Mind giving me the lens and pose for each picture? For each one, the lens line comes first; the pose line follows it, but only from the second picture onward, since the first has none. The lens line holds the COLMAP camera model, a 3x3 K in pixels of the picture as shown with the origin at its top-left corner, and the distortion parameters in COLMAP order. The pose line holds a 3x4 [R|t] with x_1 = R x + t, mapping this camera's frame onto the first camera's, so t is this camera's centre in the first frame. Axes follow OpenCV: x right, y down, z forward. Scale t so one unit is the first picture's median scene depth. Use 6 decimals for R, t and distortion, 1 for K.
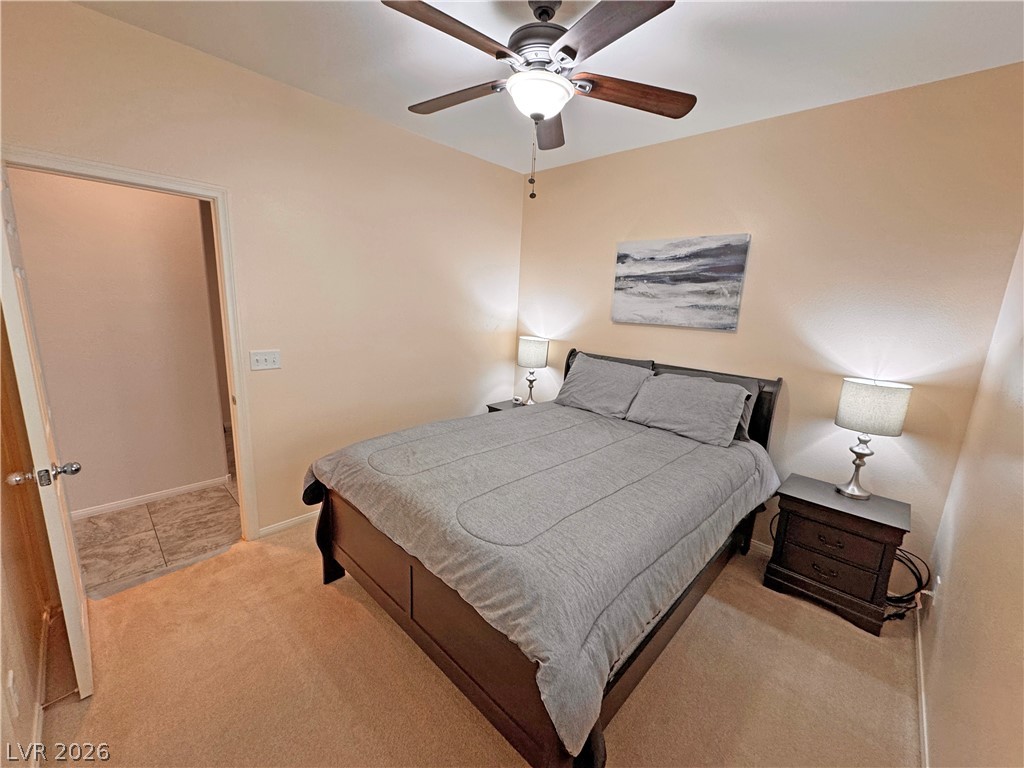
lens RADIAL K [[409.9, 0, 509.2], [0, 409.9, 384.8], [0, 0, 1]] dist [-0.002586, -0.000189]
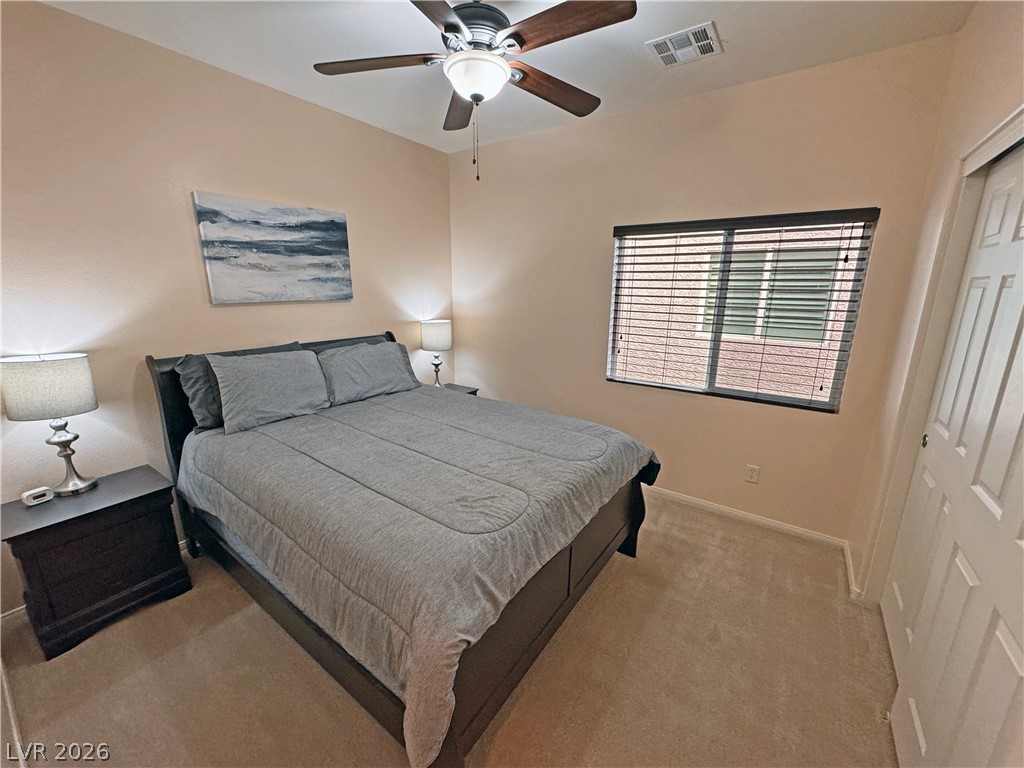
lens RADIAL K [[409.9, 0, 509.2], [0, 409.9, 384.8], [0, 0, 1]] dist [-0.002586, -0.000189]
pose [[-0.144115, -0.273838, 0.950917, -0.643421], [0.196074, 0.933994, 0.298681, -0.159414], [-0.969941, 0.229495, -0.080910, 0.693060]]
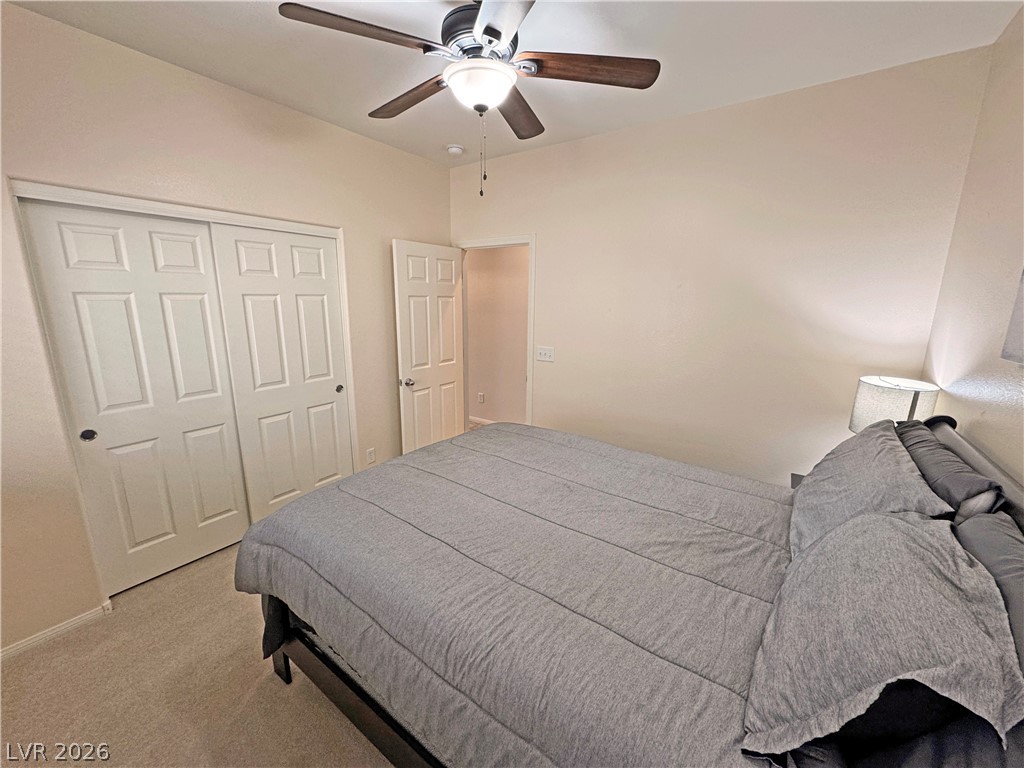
lens RADIAL K [[409.9, 0, 509.2], [0, 409.9, 384.8], [0, 0, 1]] dist [-0.002586, -0.000189]
pose [[0.146873, 0.161548, -0.975874, 0.638347], [-0.210489, 0.969082, 0.128744, -0.098528], [0.966500, 0.186502, 0.176337, 0.603904]]
